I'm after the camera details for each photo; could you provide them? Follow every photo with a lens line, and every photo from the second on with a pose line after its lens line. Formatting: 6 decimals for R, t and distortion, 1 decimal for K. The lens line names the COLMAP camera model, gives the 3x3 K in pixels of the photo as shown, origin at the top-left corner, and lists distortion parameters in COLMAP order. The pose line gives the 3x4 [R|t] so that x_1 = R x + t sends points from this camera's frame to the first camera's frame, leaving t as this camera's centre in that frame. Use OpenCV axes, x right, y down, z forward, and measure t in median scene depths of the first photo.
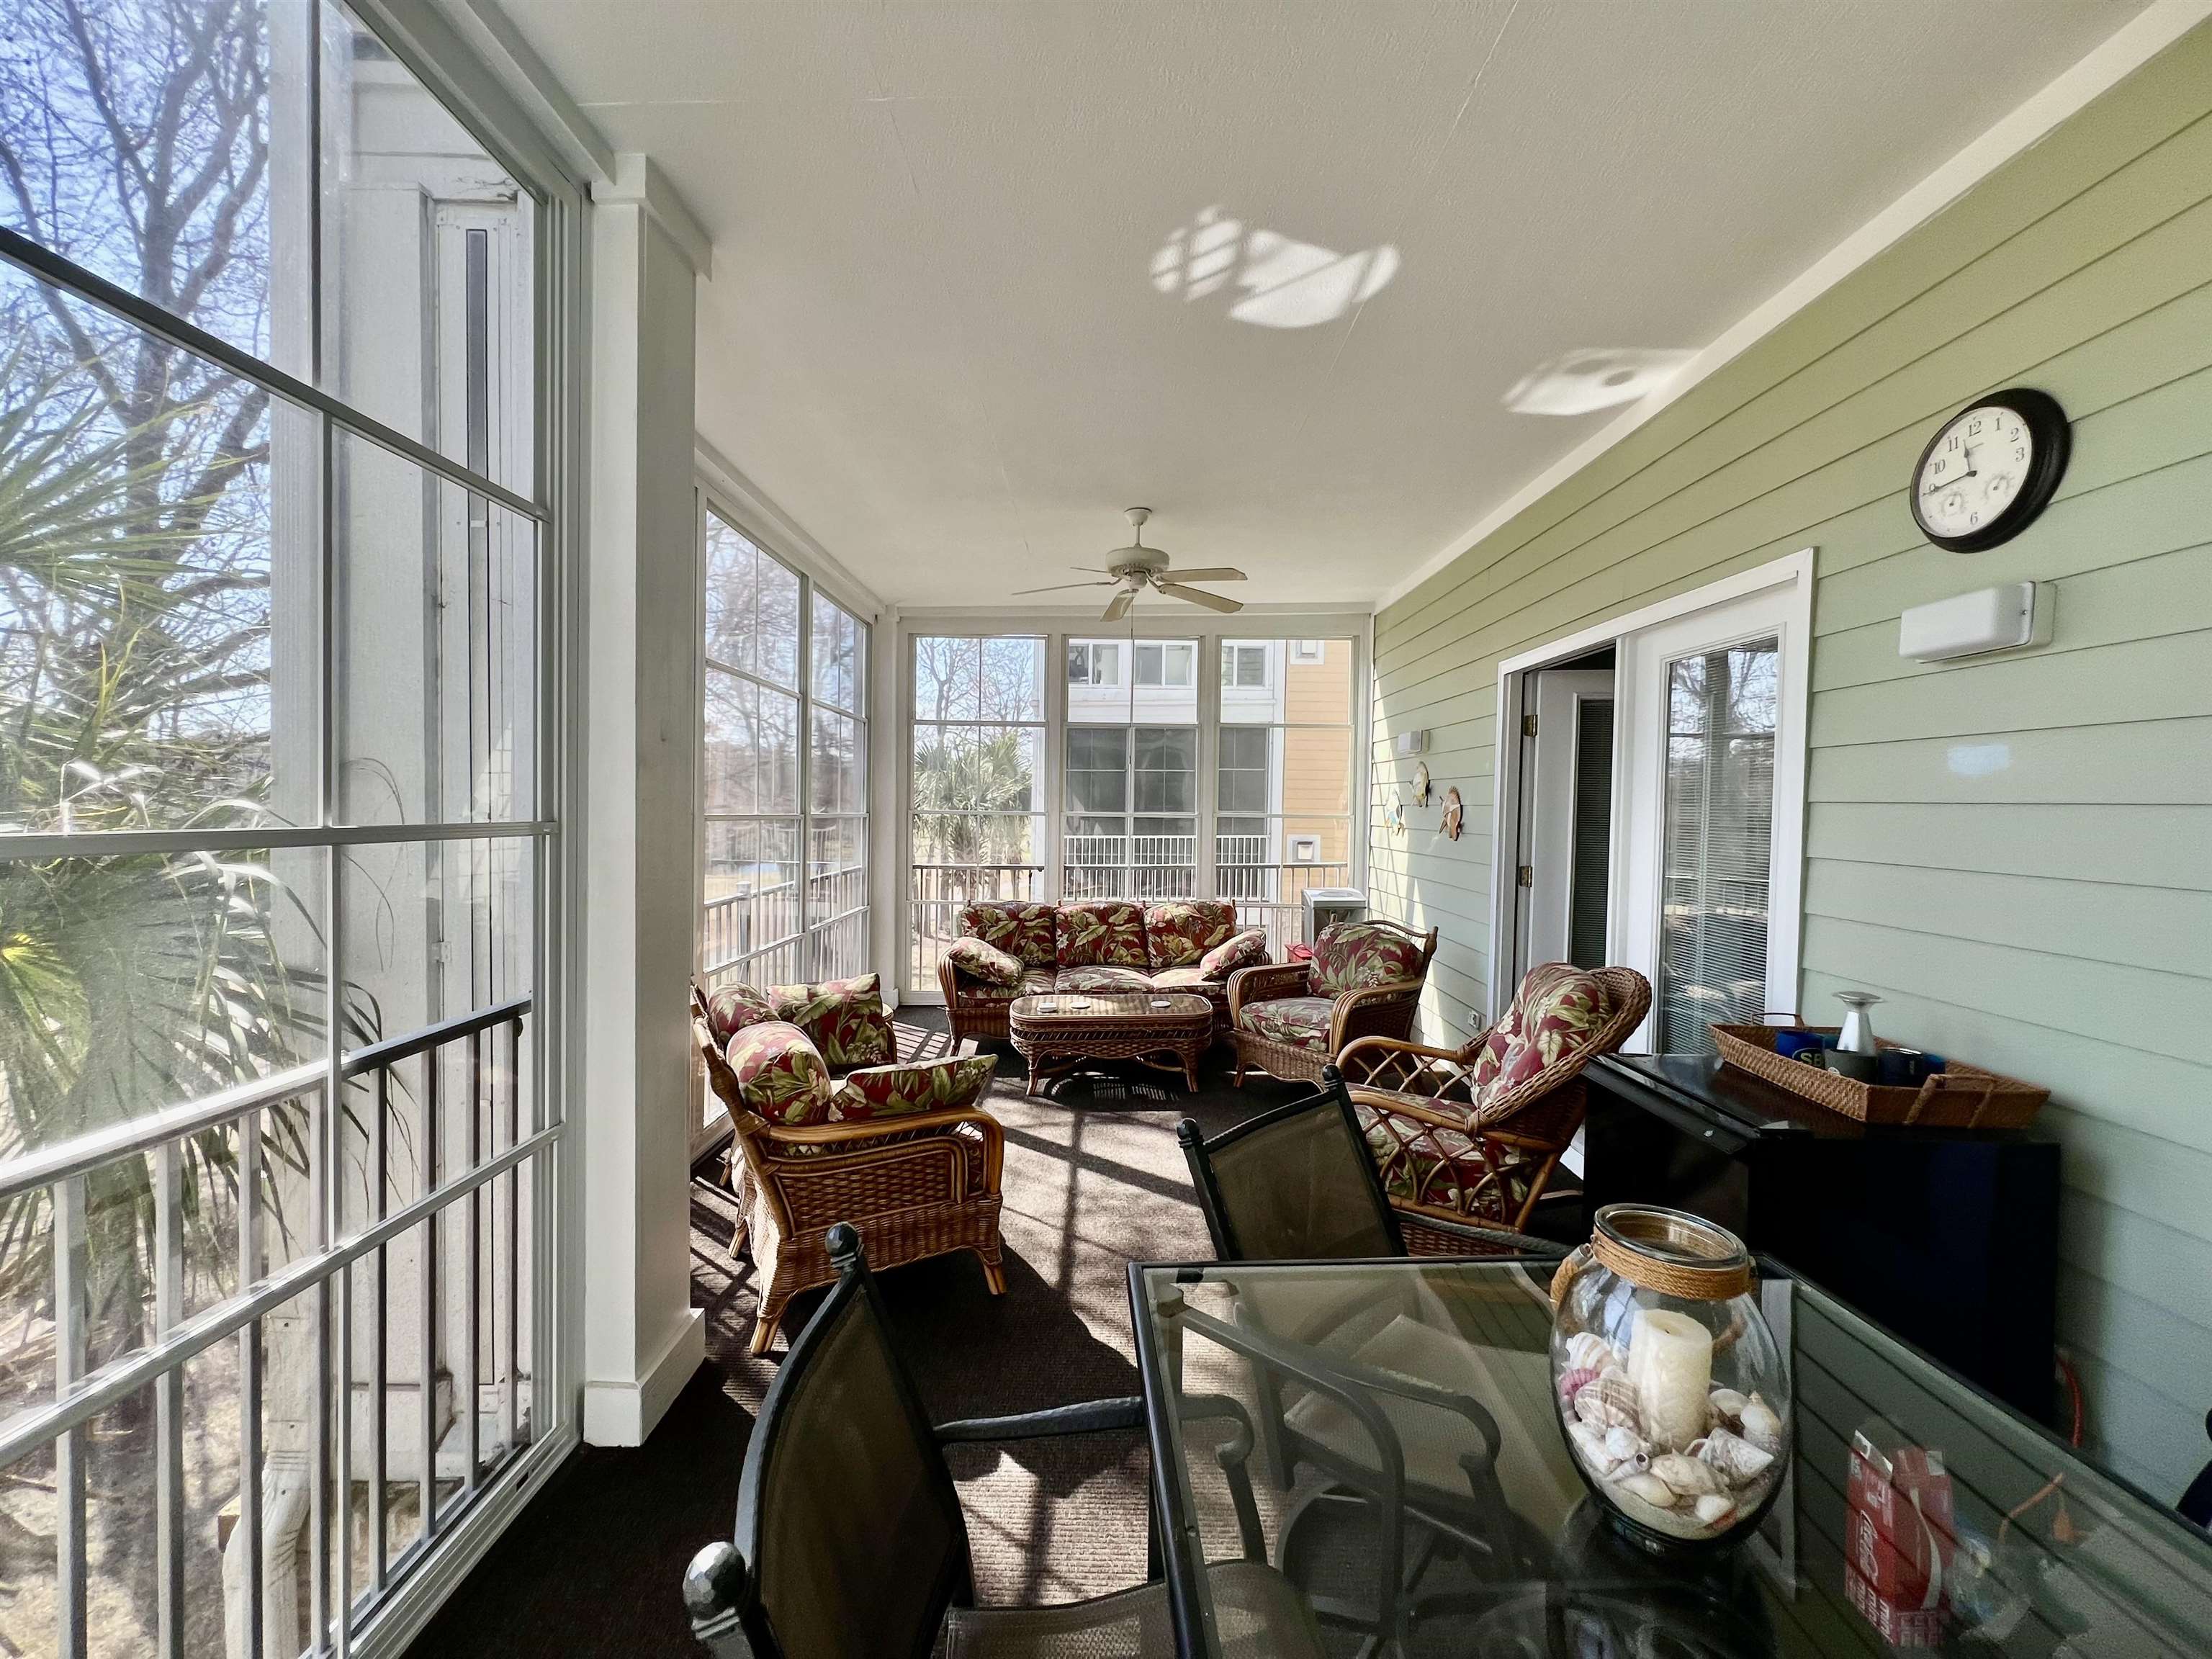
lens RADIAL K [[881.3, 0, 1107.3], [0, 881.3, 822.8], [0, 0, 1]] dist [-0.000075, 0.000002]
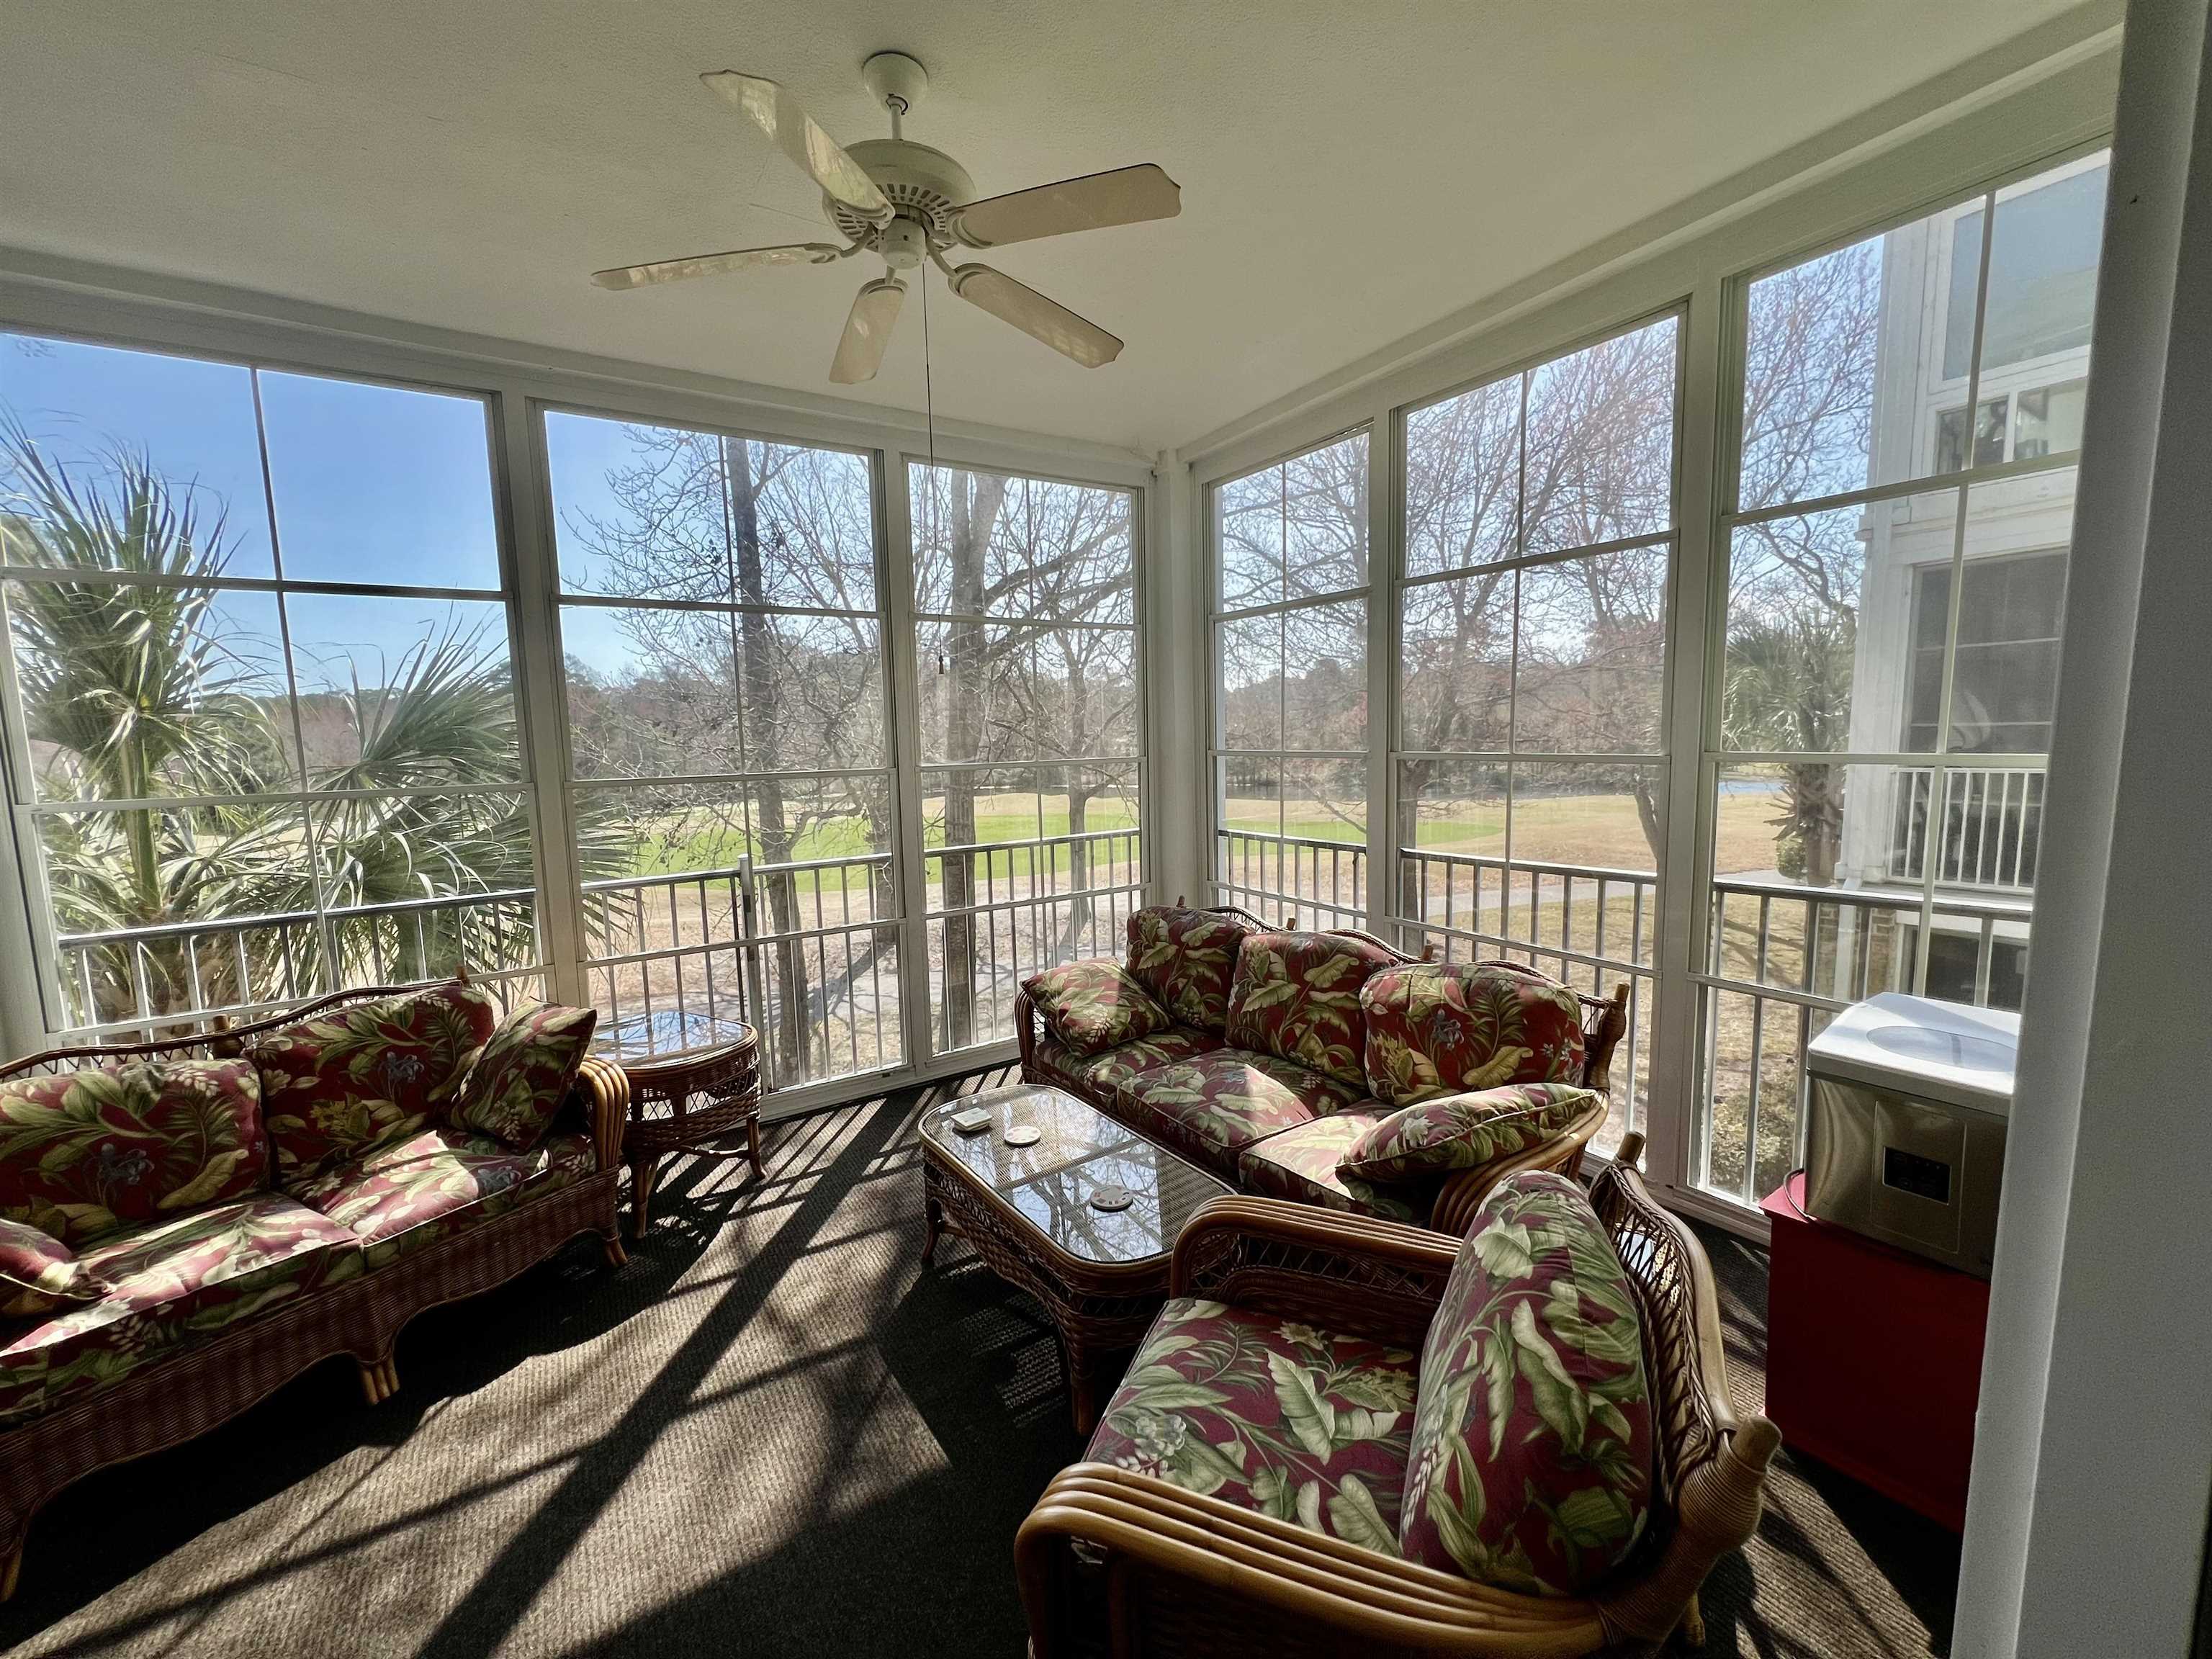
lens RADIAL K [[886.3, 0, 1097.4], [0, 886.3, 828.6], [0, 0, 1]] dist [-0.001061, -0.000146]
pose [[0.534308, 0.065124, -0.842777, 0.481467], [0.020642, 0.995725, 0.090030, -0.028073], [0.845038, -0.065500, 0.530680, 0.853233]]
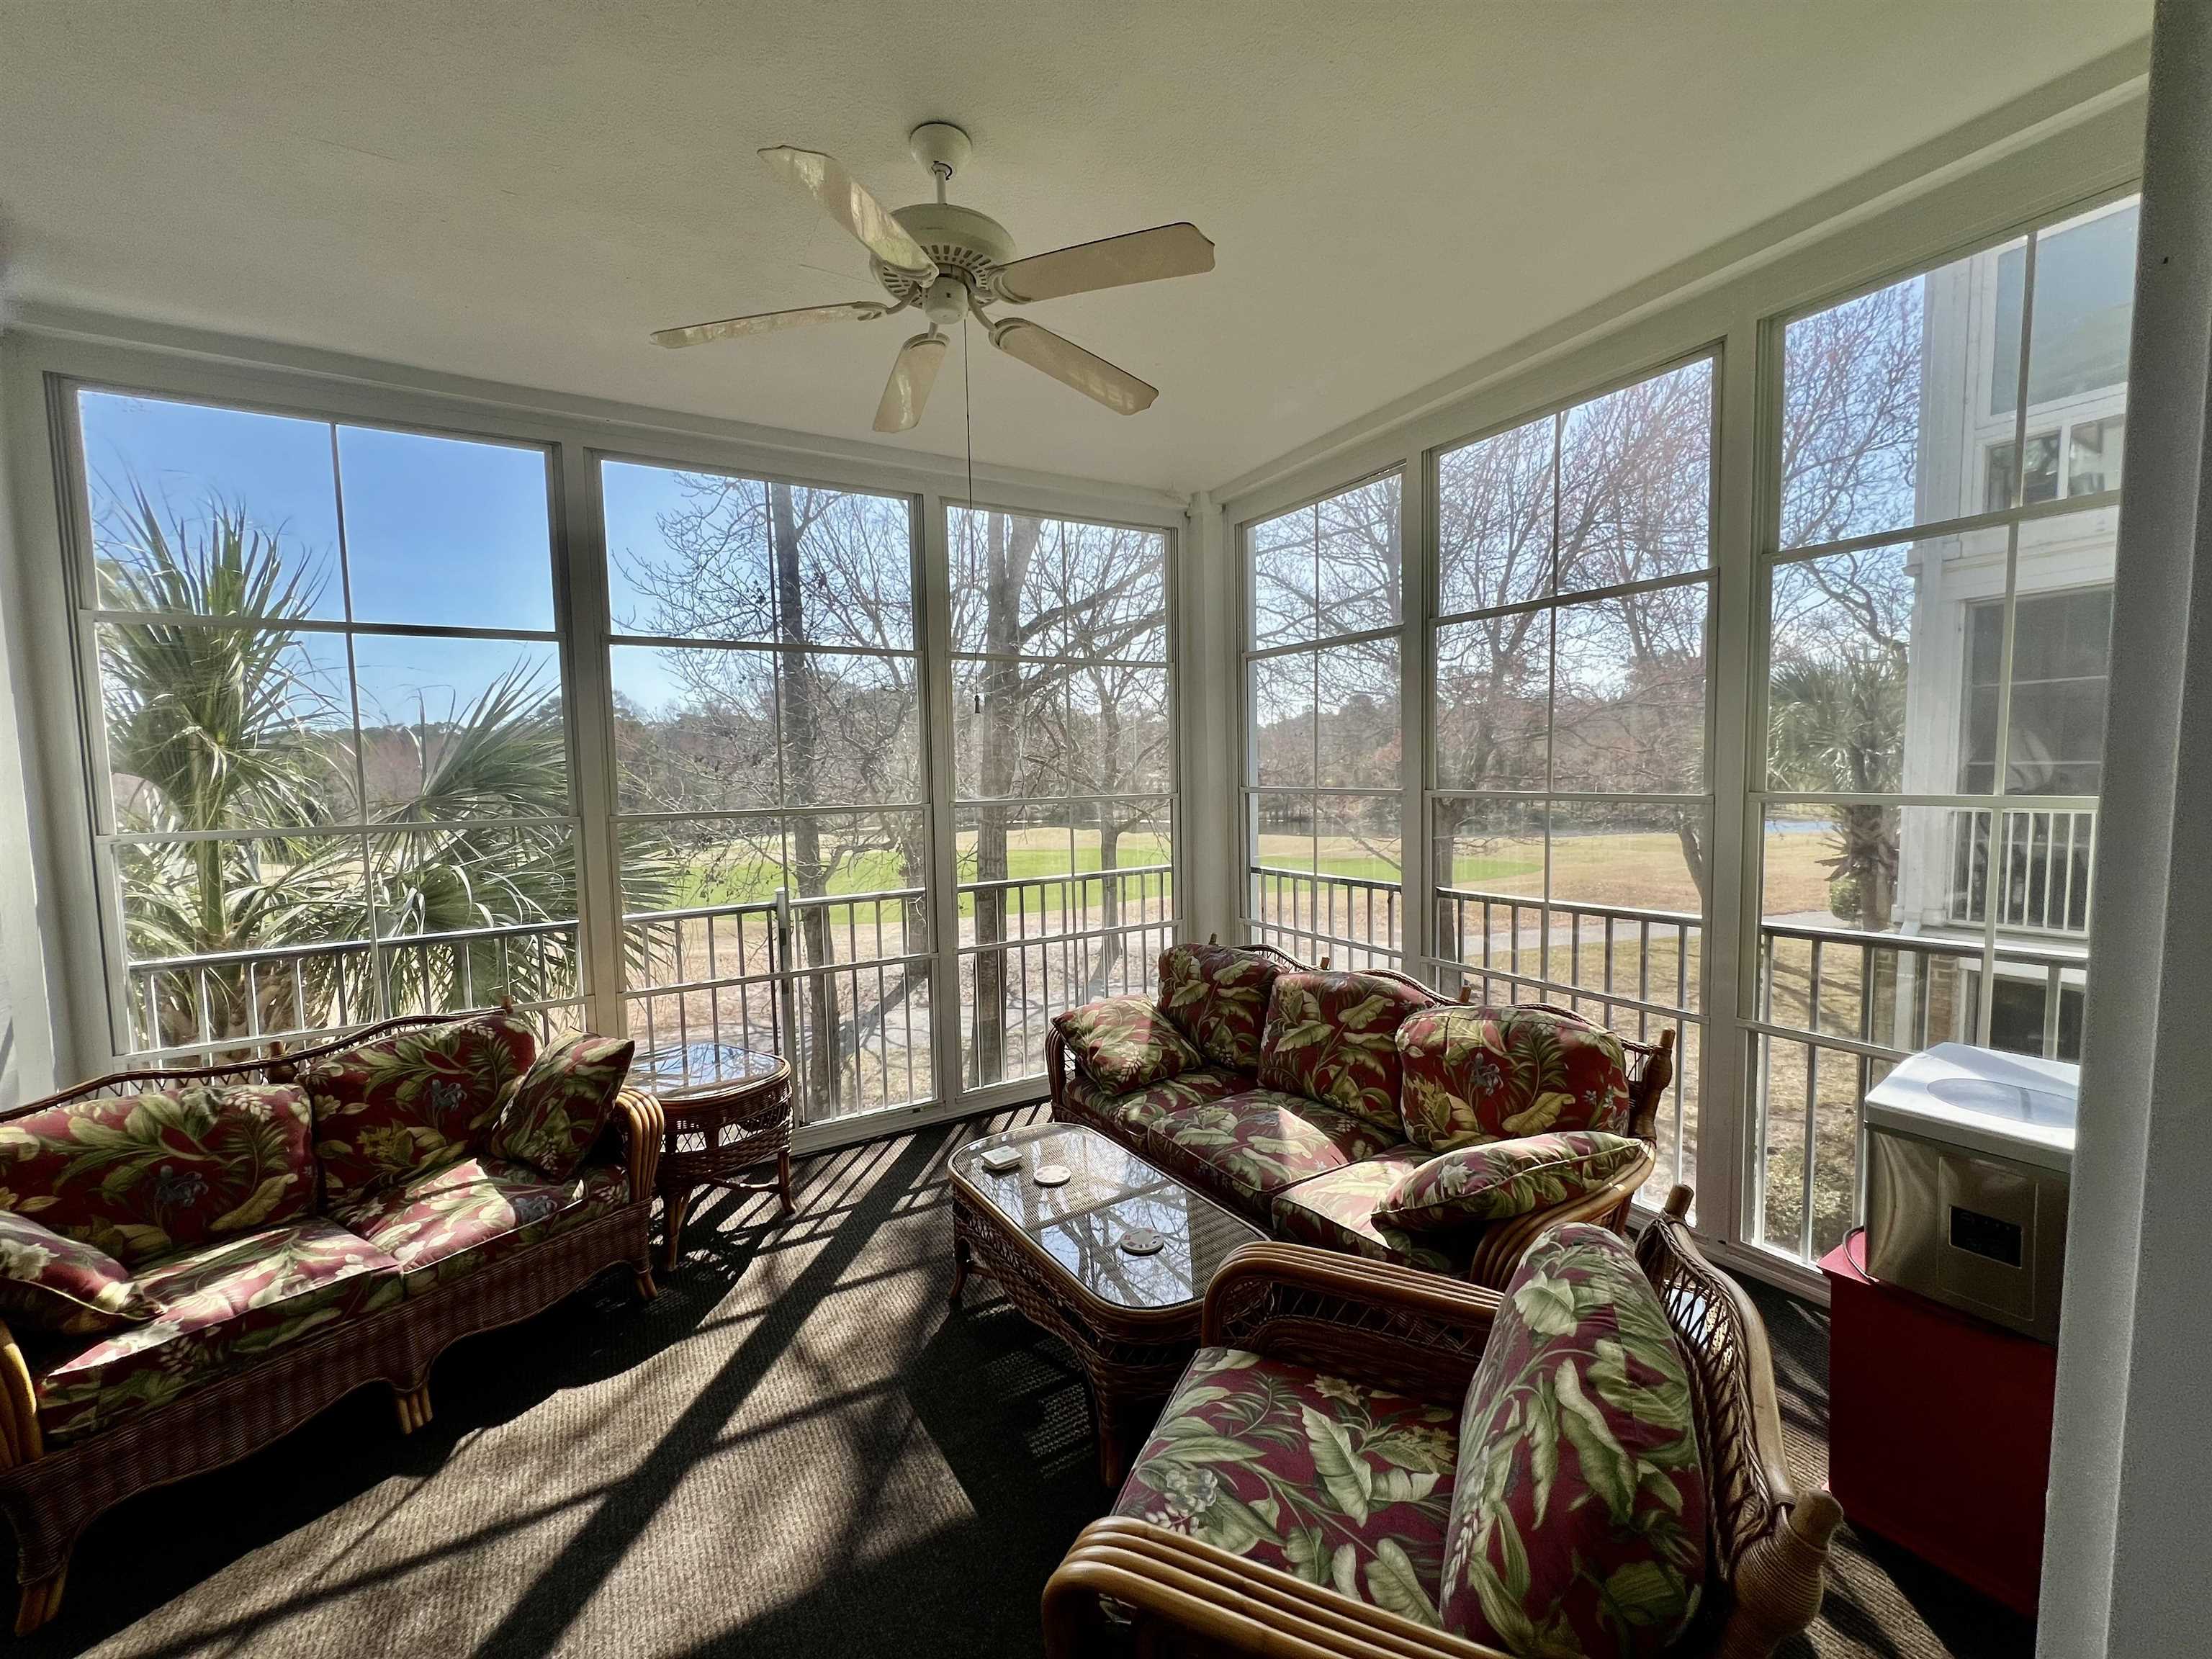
lens RADIAL K [[886.4, 0, 1097.6], [0, 886.4, 827.7], [0, 0, 1]] dist [-0.000571, -0.000392]
pose [[0.503466, 0.034210, -0.863337, 0.483446], [0.016518, 0.998652, 0.049205, -0.029944], [0.863857, -0.039034, 0.502223, 0.851615]]
